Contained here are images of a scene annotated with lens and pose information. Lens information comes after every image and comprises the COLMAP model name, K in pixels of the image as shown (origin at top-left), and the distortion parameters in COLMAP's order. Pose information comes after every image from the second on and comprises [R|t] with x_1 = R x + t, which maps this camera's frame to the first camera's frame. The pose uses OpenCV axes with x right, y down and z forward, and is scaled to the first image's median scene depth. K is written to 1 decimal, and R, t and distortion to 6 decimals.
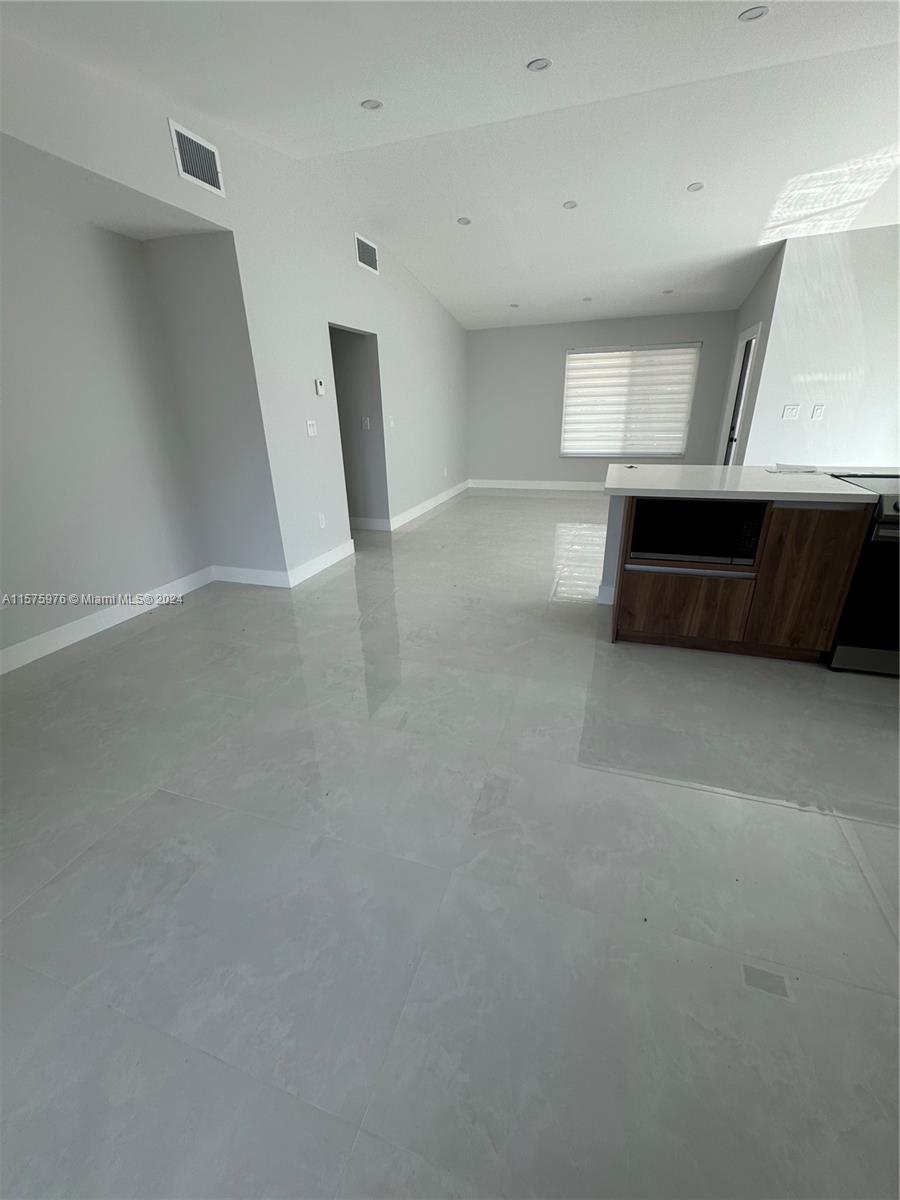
lens RADIAL K [[478.2, 0, 452.3], [0, 478.2, 599.6], [0, 0, 1]] dist [-0.000341, -0.000013]
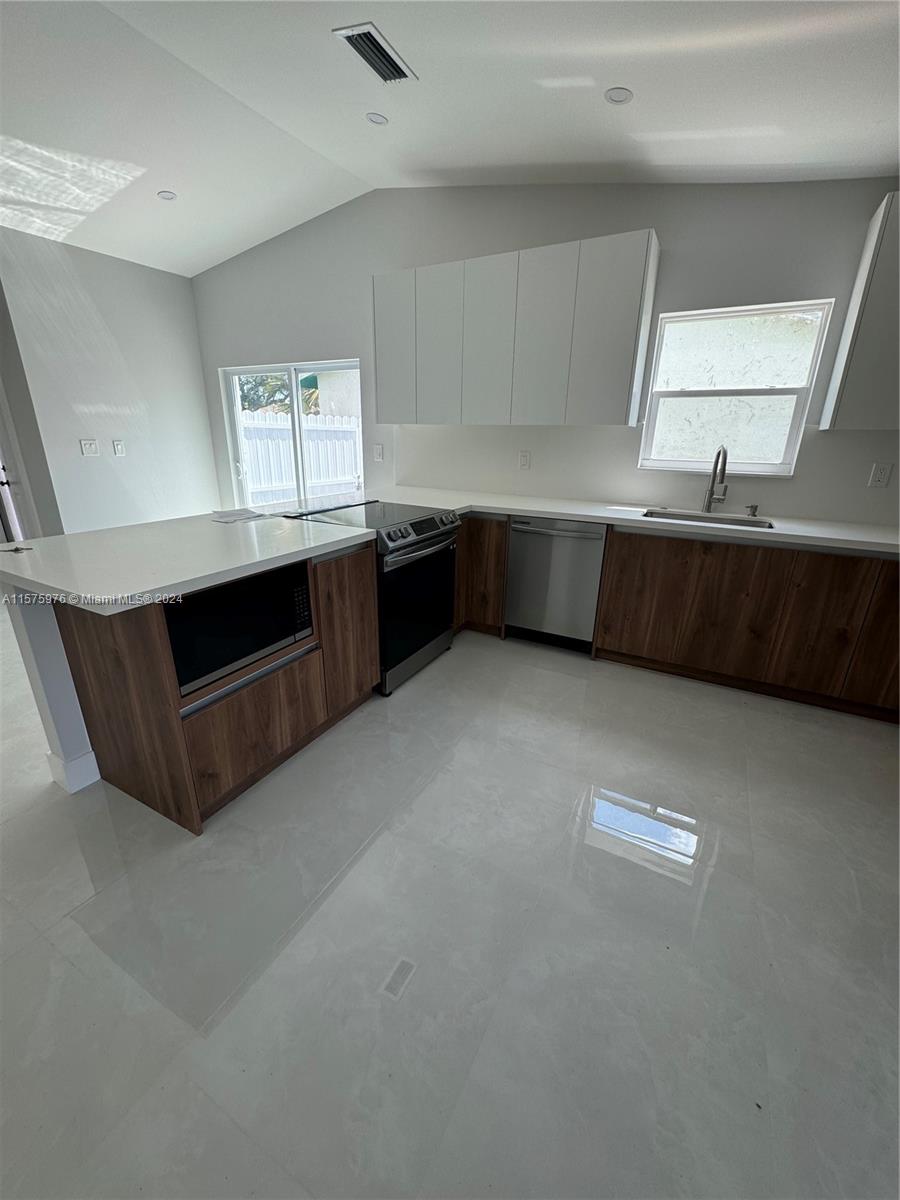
lens RADIAL K [[478.2, 0, 452.3], [0, 478.2, 599.6], [0, 0, 1]] dist [-0.000341, -0.000013]
pose [[0.176490, -0.296294, 0.938649, -0.085958], [0.352020, 0.909548, 0.220919, -0.220181], [-0.919203, 0.291433, 0.264827, 0.536153]]
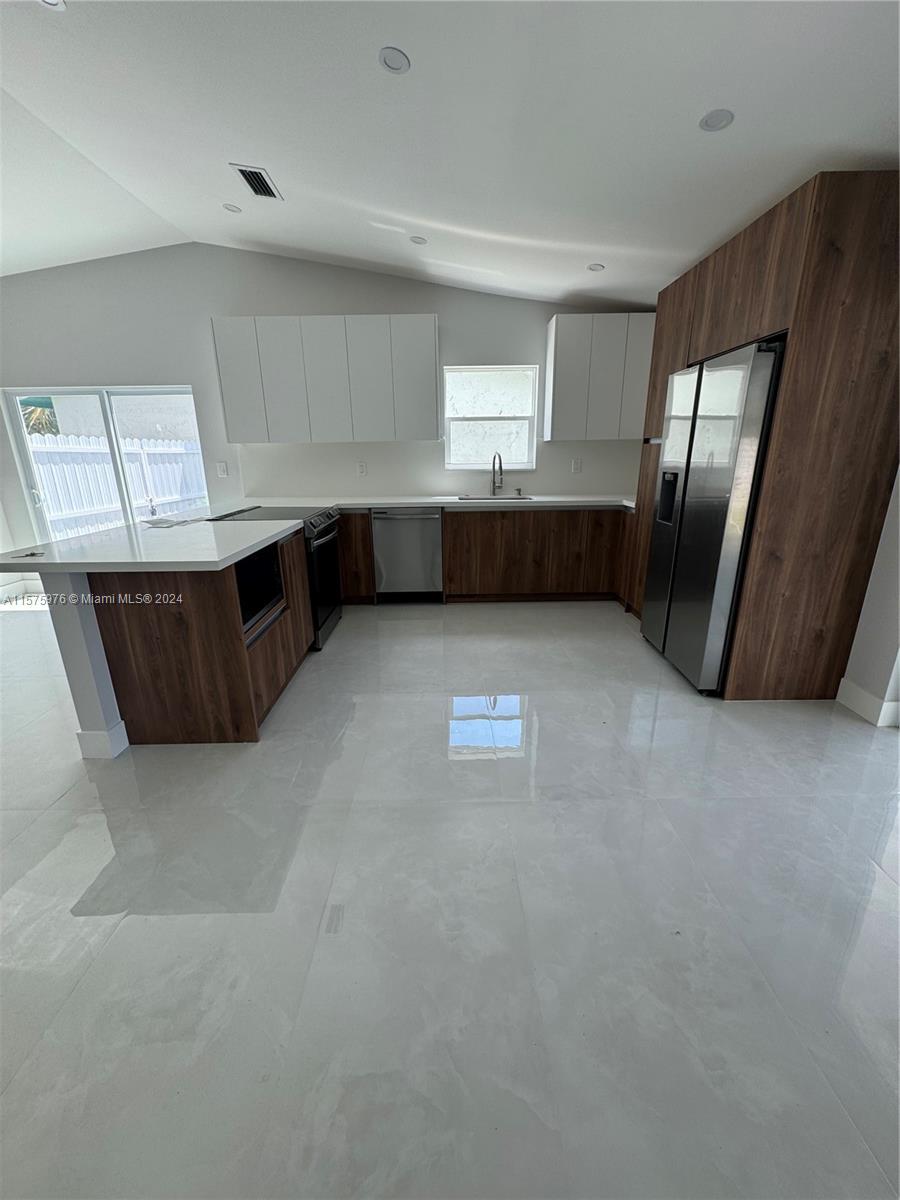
lens RADIAL K [[478.2, 0, 452.3], [0, 478.2, 599.6], [0, 0, 1]] dist [-0.000341, -0.000013]
pose [[-0.324737, -0.249469, 0.912311, -0.500121], [0.376308, 0.850873, 0.366616, -0.321096], [-0.867720, 0.462363, -0.182433, 0.855457]]
